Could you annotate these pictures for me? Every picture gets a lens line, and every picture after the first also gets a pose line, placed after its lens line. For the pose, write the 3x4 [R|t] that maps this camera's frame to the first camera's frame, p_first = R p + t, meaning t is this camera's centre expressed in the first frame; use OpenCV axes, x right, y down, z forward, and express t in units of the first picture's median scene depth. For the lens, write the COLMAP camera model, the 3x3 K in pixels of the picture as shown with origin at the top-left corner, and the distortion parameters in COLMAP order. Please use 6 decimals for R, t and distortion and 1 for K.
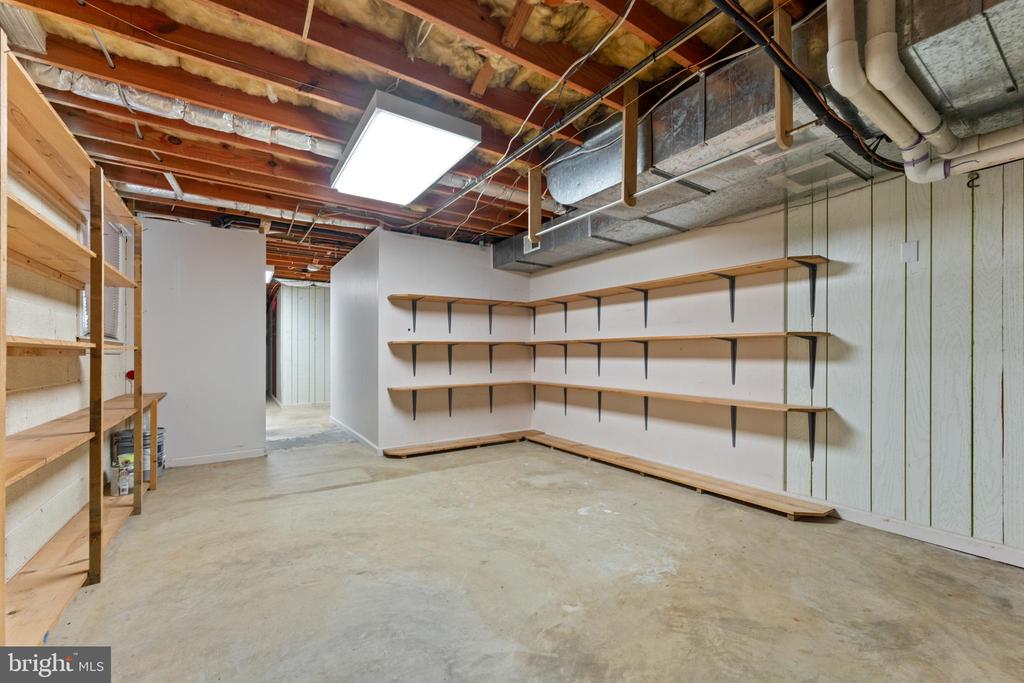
lens RADIAL K [[416.0, 0, 512.9], [0, 416.0, 350.0], [0, 0, 1]] dist [0.001204, -0.000447]
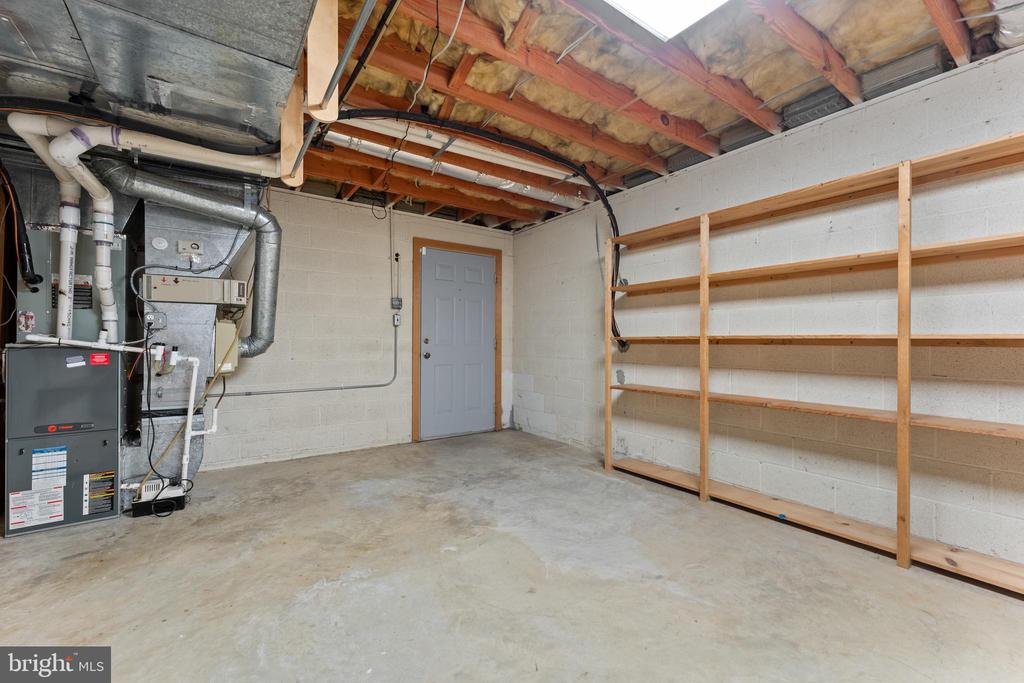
lens RADIAL K [[416.0, 0, 511.3], [0, 416.0, 342.7], [0, 0, 1]] dist [0.001204, -0.000447]
pose [[-0.999760, -0.002770, -0.021710, -0.009986], [-0.002538, 0.999940, -0.010688, 0.019079], [0.021738, -0.010631, -0.999707, 2.054683]]
